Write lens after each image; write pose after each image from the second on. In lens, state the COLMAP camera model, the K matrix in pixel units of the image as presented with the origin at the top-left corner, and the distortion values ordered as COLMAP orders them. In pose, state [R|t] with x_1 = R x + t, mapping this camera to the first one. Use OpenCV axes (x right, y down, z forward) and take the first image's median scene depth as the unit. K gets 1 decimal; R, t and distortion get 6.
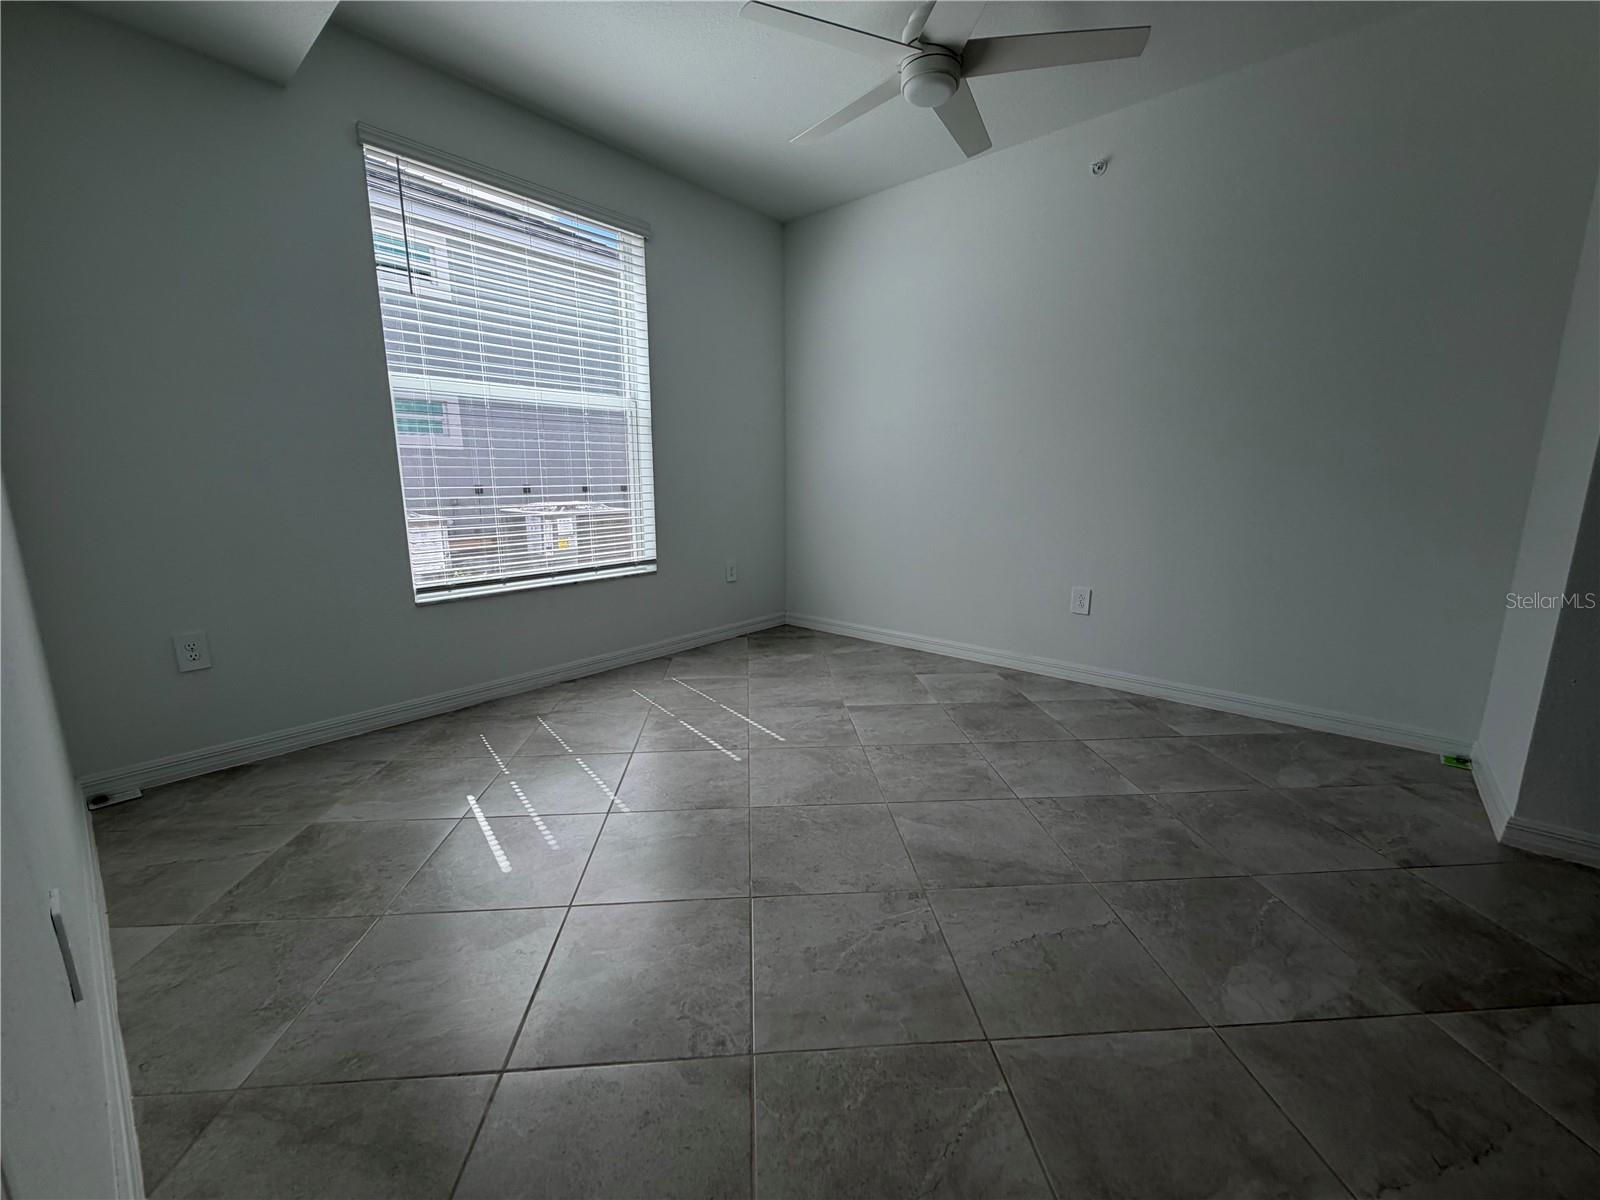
lens RADIAL K [[635.8, 0, 795.8], [0, 635.8, 596.7], [0, 0, 1]] dist [0.000740, -0.000202]
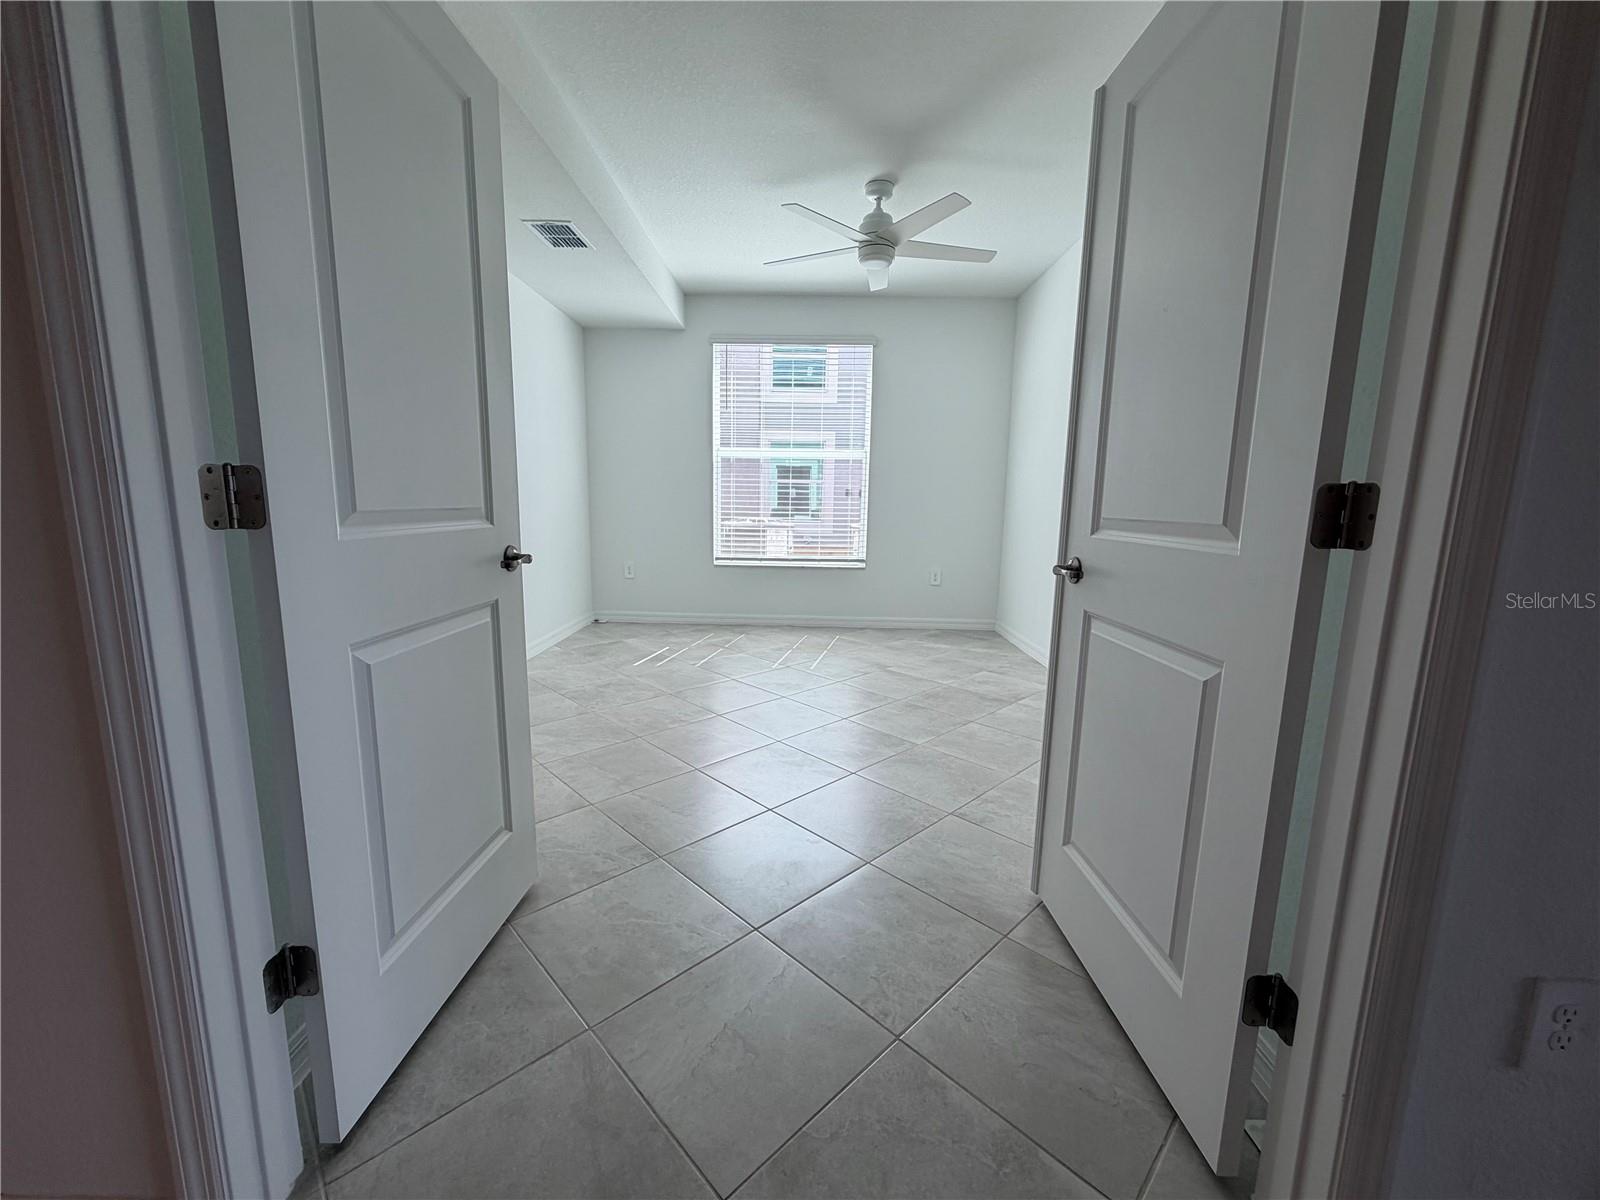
lens RADIAL K [[635.8, 0, 795.8], [0, 635.8, 596.7], [0, 0, 1]] dist [0.000740, -0.000202]
pose [[0.634019, 0.128745, -0.762525, 1.112953], [-0.160265, 0.986512, 0.033307, 0.002688], [0.756528, 0.101089, 0.646101, -0.068464]]
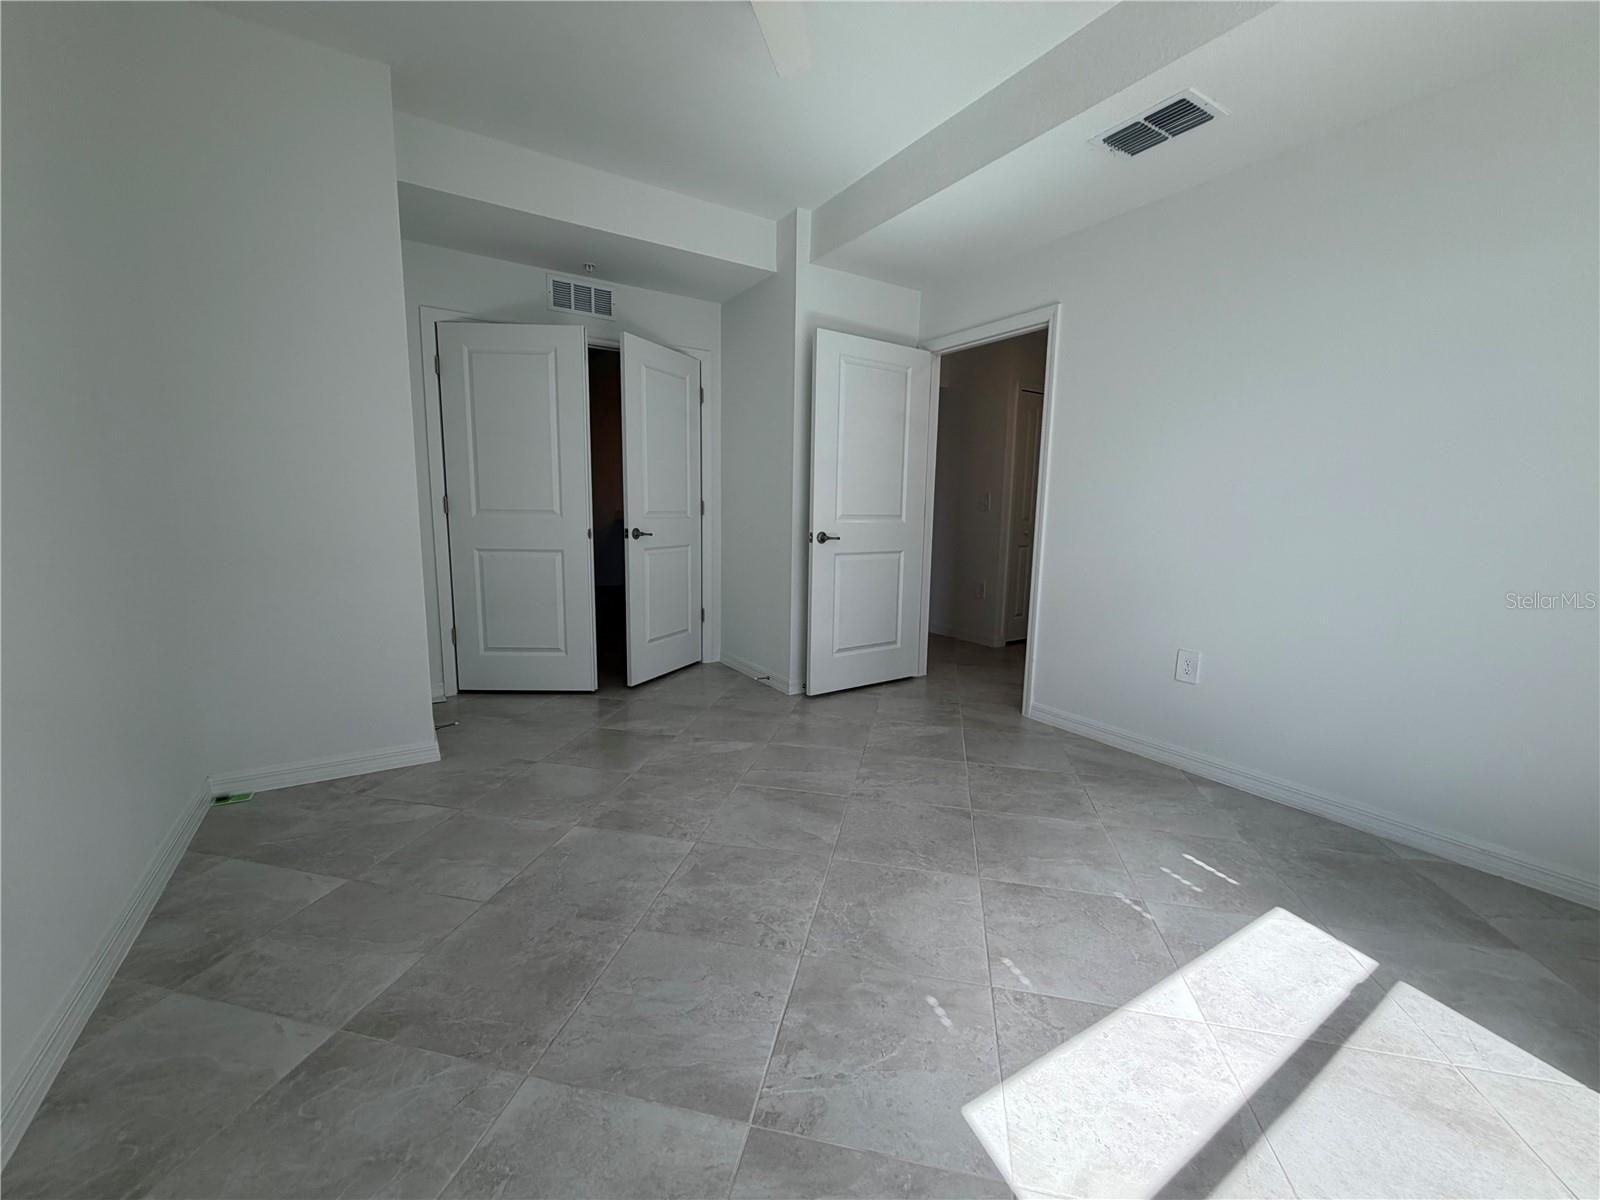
lens RADIAL K [[635.8, 0, 795.8], [0, 635.8, 596.7], [0, 0, 1]] dist [0.000740, -0.000202]
pose [[-0.956667, -0.057829, 0.285386, -0.044708], [0.037398, 0.947563, 0.317374, -0.282993], [-0.288774, 0.314294, -0.904339, 1.393661]]
